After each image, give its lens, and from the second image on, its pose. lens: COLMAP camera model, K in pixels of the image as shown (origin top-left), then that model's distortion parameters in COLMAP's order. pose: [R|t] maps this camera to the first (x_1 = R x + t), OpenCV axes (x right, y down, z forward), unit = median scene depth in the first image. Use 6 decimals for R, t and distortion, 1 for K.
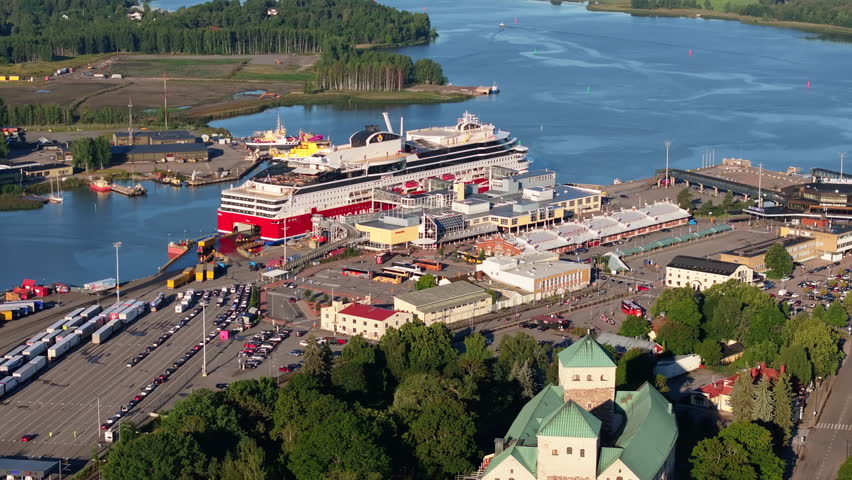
lens RADIAL K [[1726.5, 0, 425.9], [0, 1726.5, 242.5], [0, 0, 1]] dist [-0.139330, 0.000000]
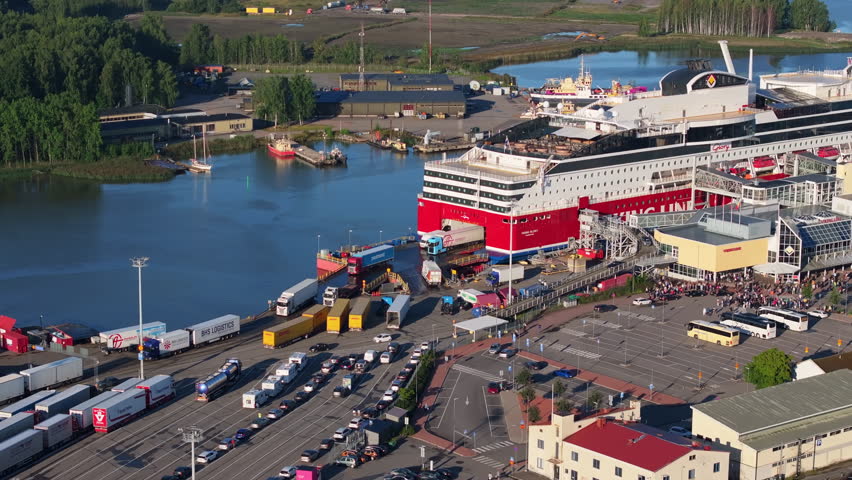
lens RADIAL K [[1726.5, 0, 424.6], [0, 1726.5, 231.2], [0, 0, 1]] dist [-0.139330, 0.000000]
pose [[0.975159, 0.041025, -0.217672, 0.007354], [-0.039079, 0.999148, 0.013239, -0.014010], [0.218030, -0.004404, 0.975932, 0.416546]]
